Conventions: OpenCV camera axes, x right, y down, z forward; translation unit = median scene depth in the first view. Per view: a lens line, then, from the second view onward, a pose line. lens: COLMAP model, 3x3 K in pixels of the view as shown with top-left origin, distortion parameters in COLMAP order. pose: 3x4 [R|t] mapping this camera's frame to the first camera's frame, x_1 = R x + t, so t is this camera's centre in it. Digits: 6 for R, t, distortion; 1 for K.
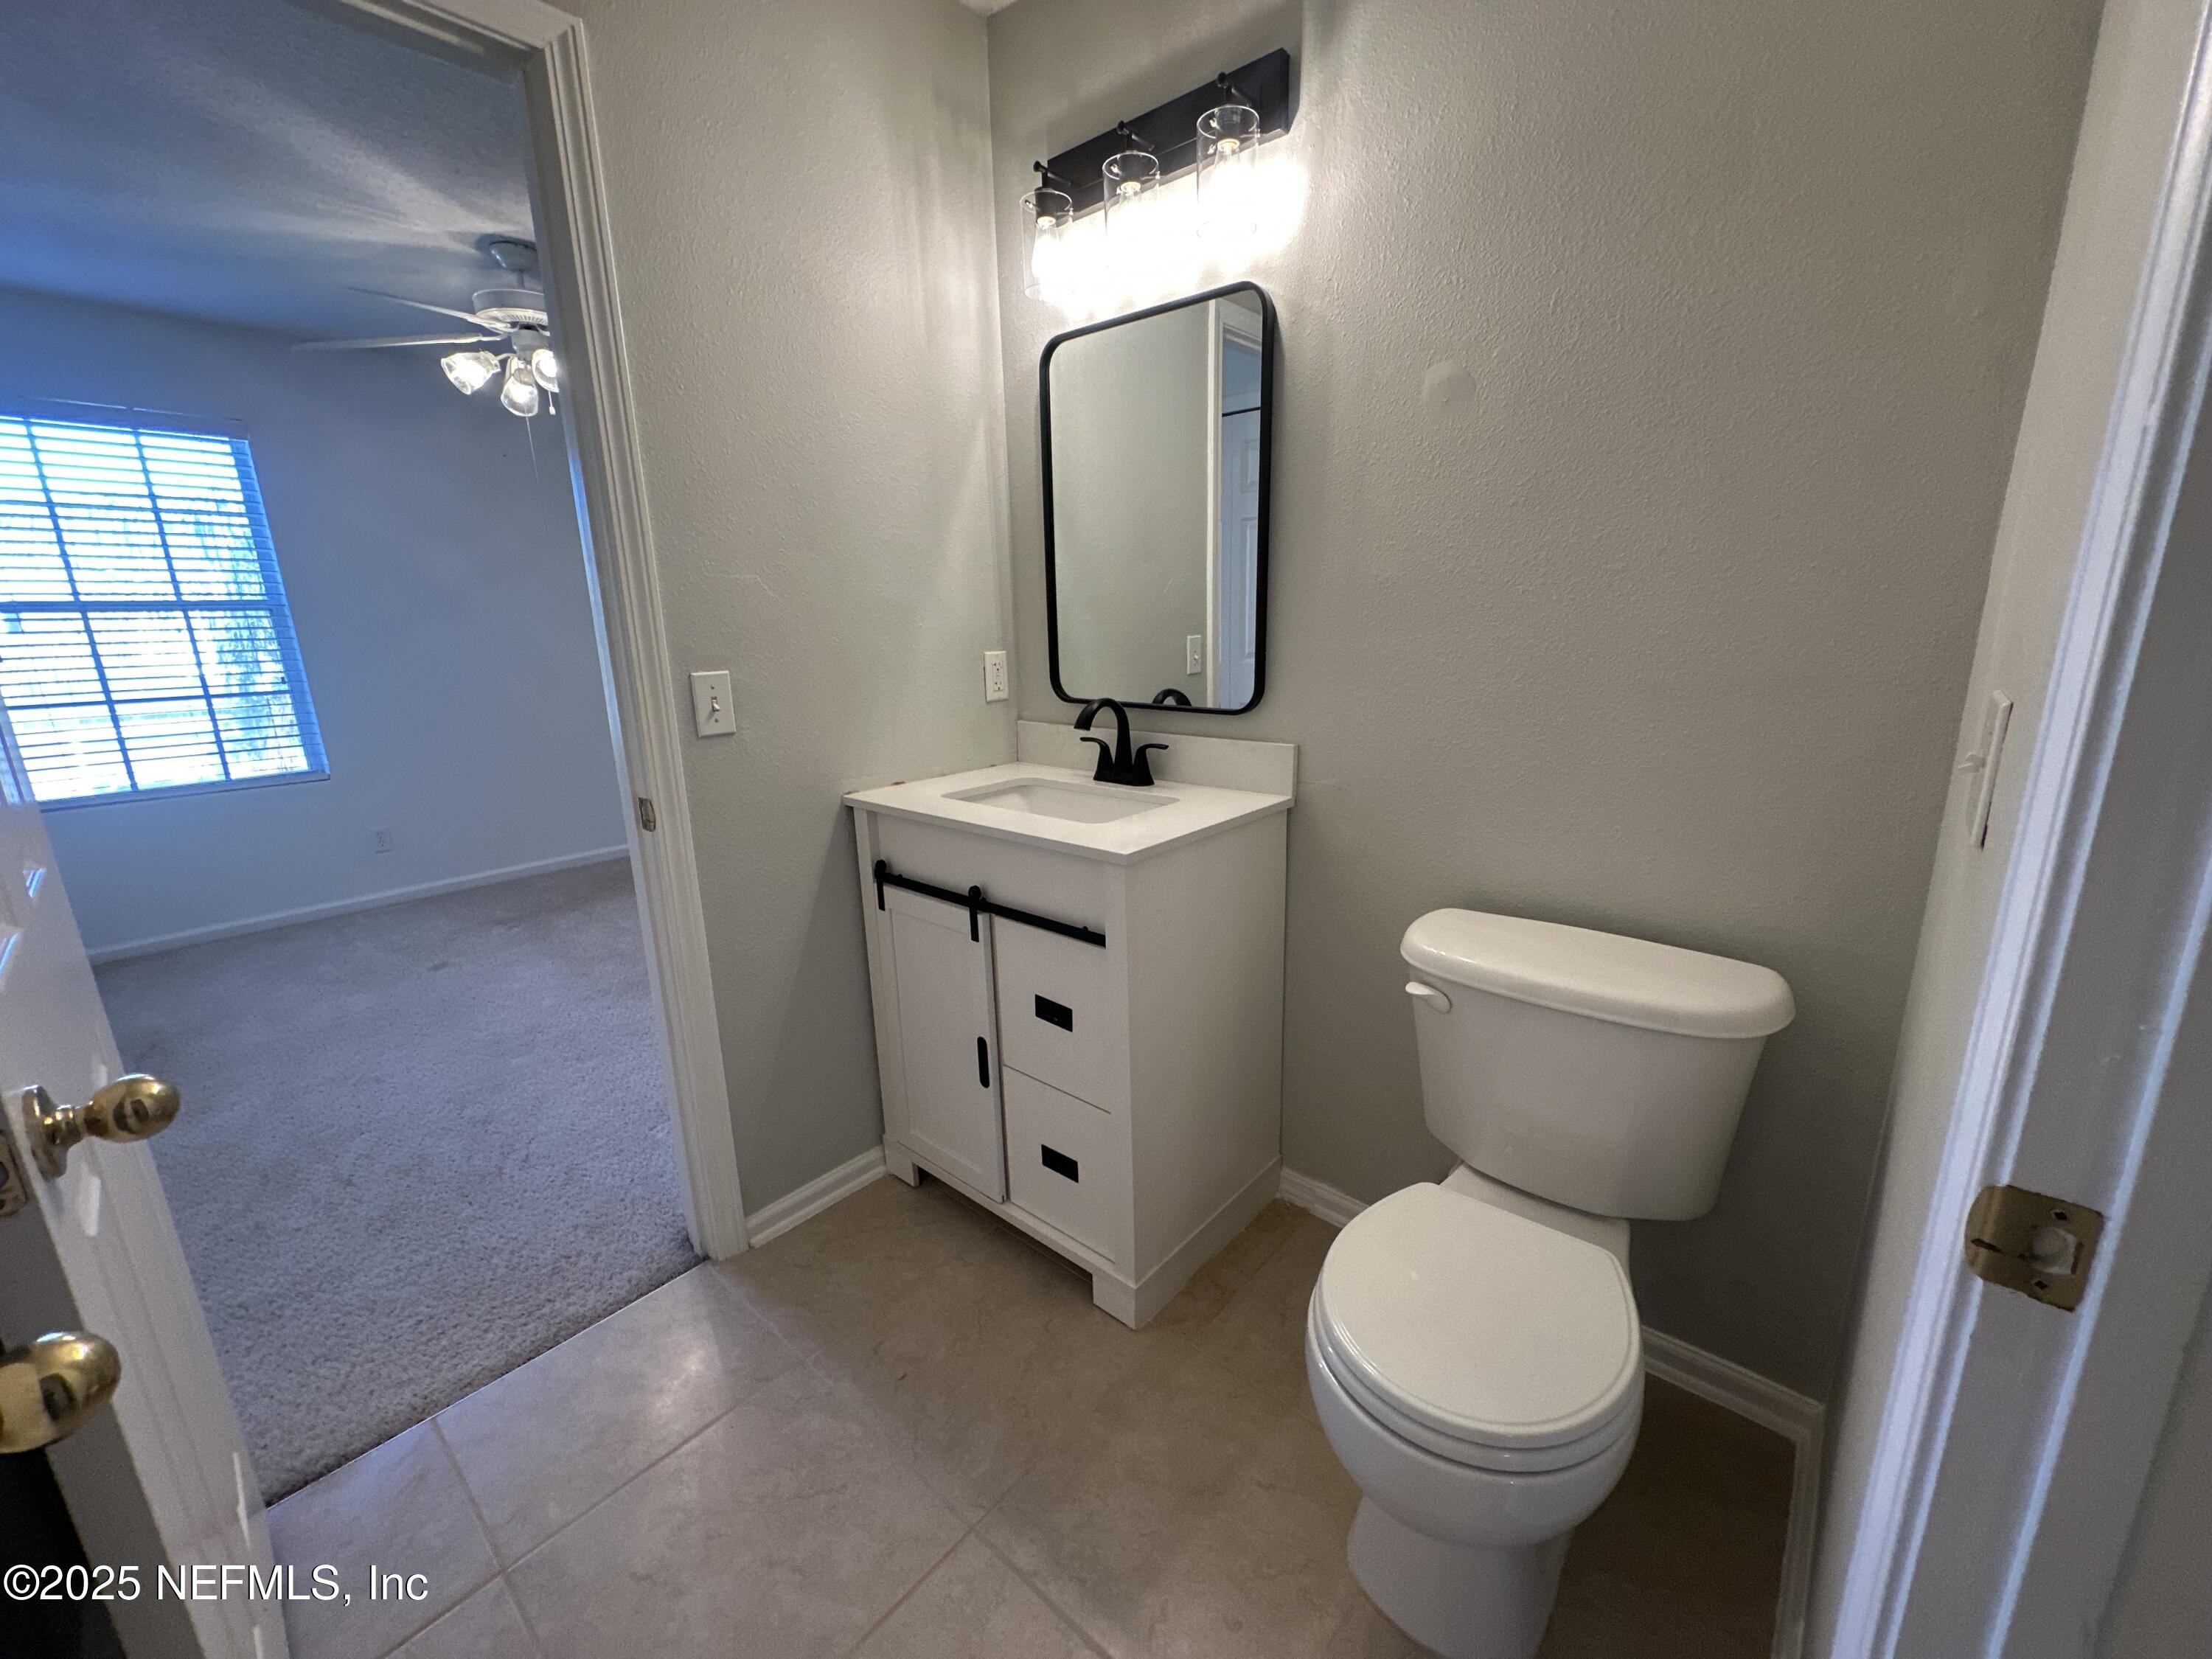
lens RADIAL K [[873.7, 0, 1107.1], [0, 873.7, 838.5], [0, 0, 1]] dist [-0.004378, 0.000312]
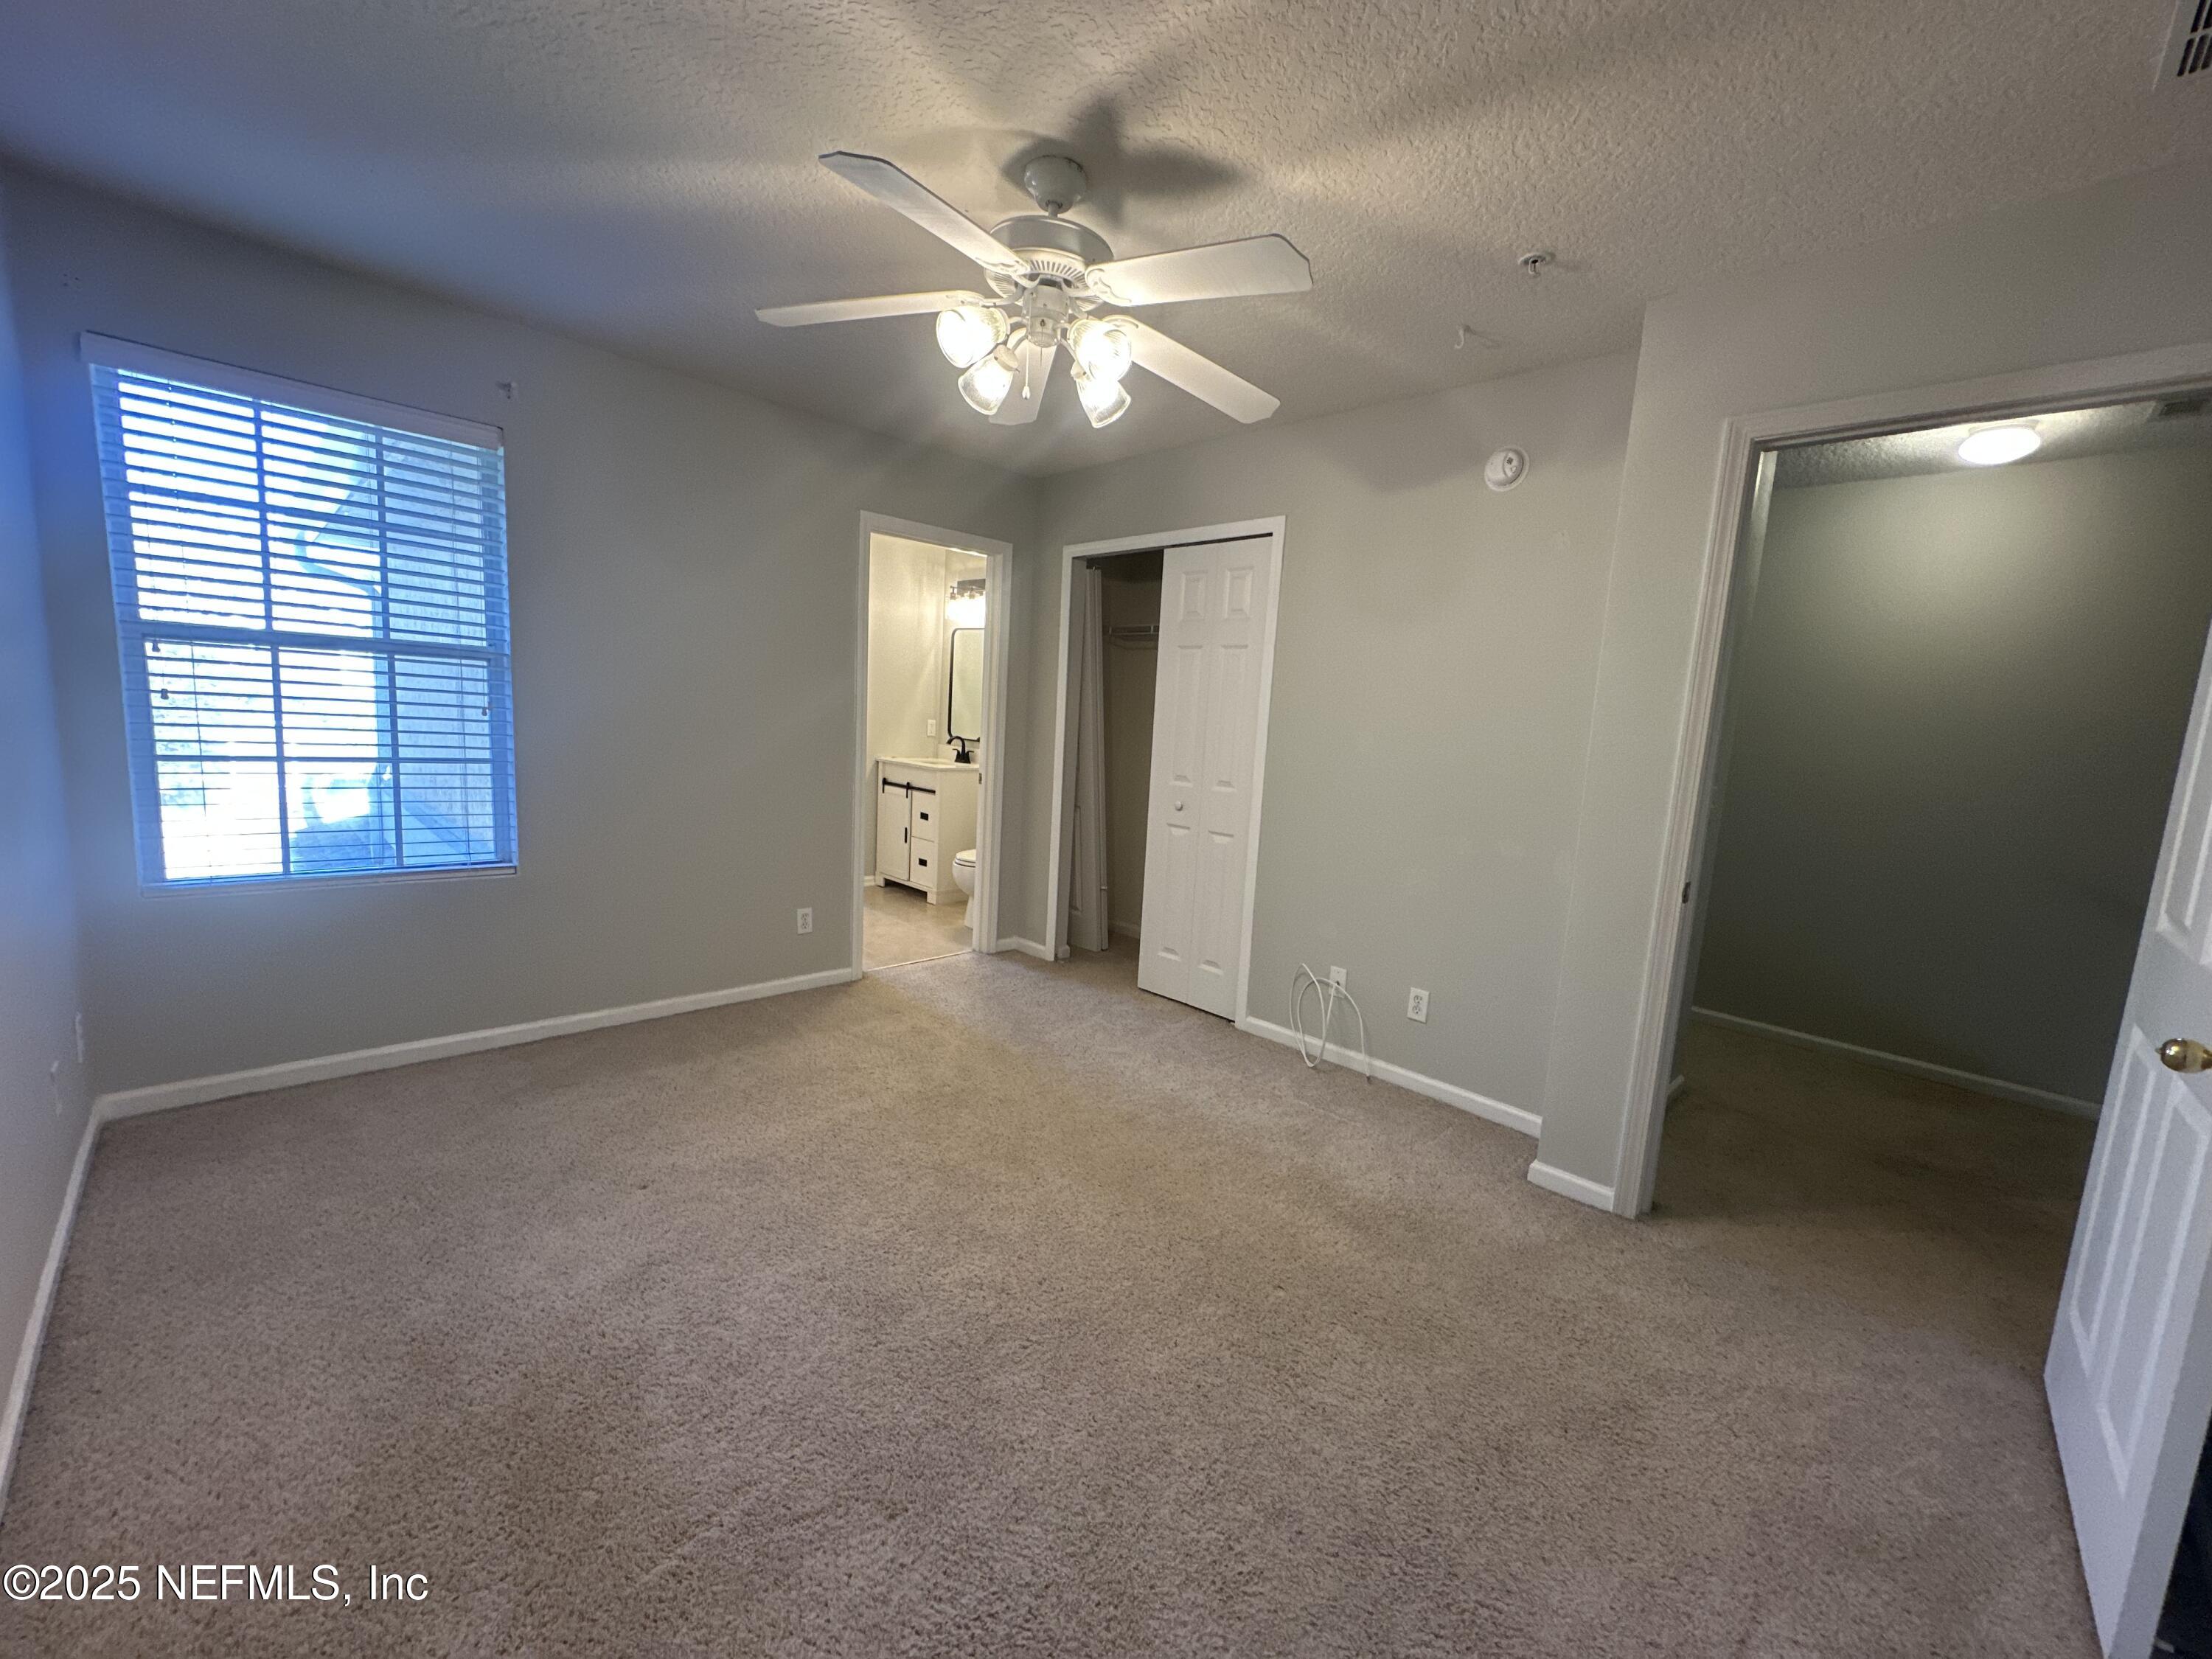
lens RADIAL K [[873.7, 0, 1101.3], [0, 873.7, 835.0], [0, 0, 1]] dist [-0.004378, 0.000312]
pose [[0.993691, 0.091714, -0.064546, 0.829636], [-0.098129, 0.989675, -0.104473, 0.530650], [0.054298, 0.110148, 0.992431, -2.328192]]
